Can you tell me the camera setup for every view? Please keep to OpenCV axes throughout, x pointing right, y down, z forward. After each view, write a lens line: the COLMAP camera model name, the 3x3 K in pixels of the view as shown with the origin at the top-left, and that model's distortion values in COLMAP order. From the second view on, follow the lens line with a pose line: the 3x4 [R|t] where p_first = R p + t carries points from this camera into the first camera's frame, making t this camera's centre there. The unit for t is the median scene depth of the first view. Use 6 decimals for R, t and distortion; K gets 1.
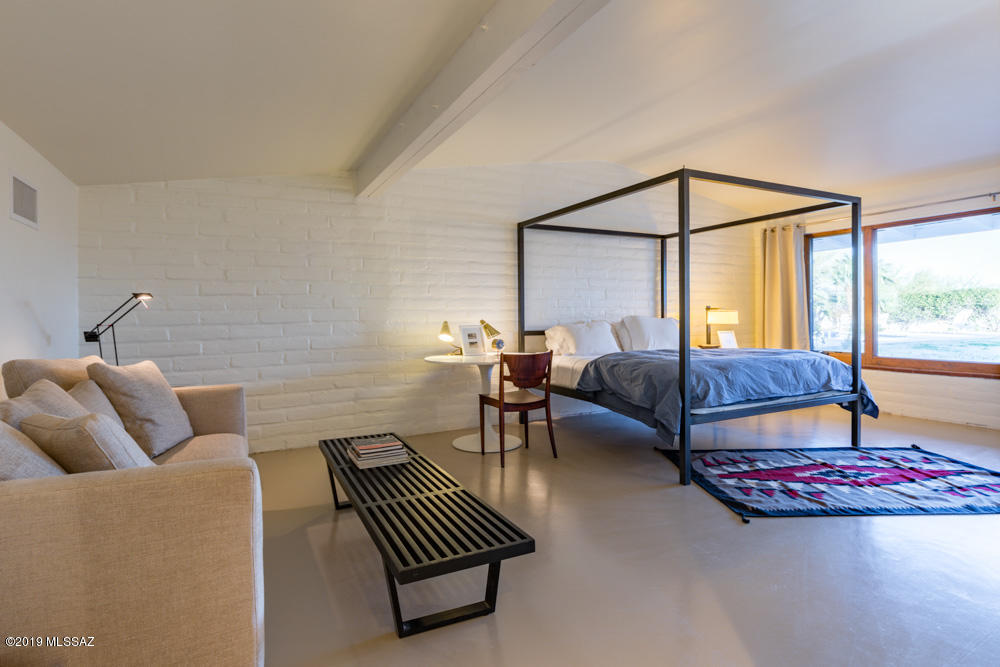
lens RADIAL K [[668.6, 0, 500.0], [0, 668.6, 333.5], [0, 0, 1]] dist [-0.004329, -0.002741]
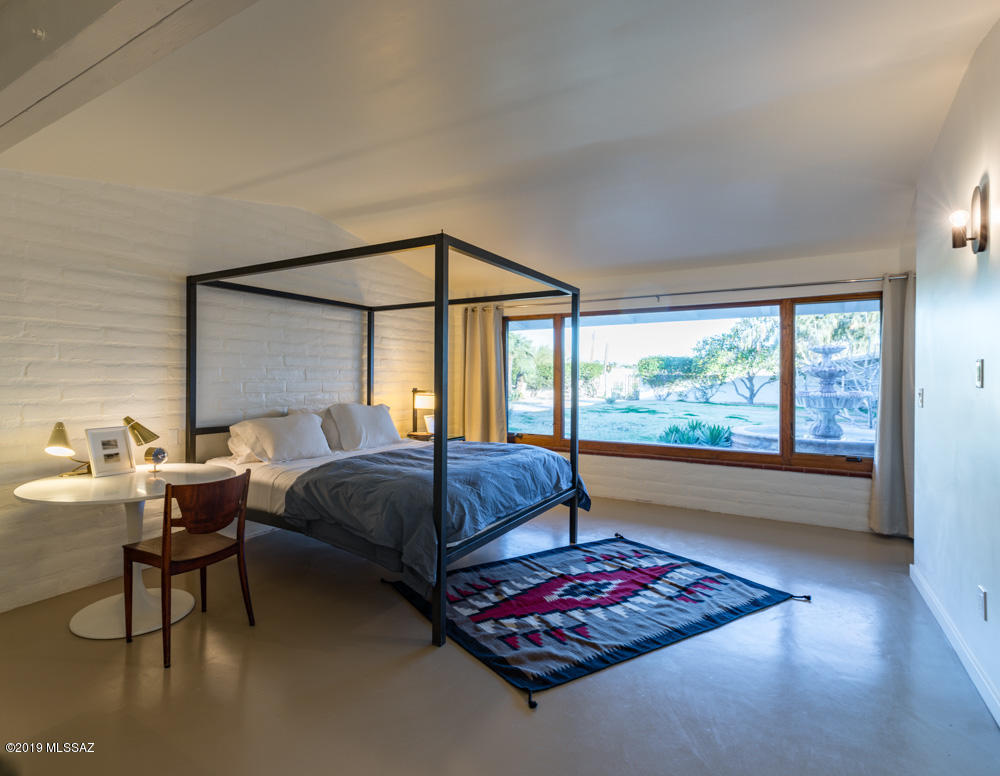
lens RADIAL K [[606.9, 0, 500.0], [0, 606.9, 388.0], [0, 0, 1]] dist [0.000672, 0.001799]
pose [[0.855405, 0.013772, 0.517776, -0.025183], [-0.017230, 0.999850, 0.001872, -0.062392], [-0.517673, -0.010523, 0.855514, 0.321028]]
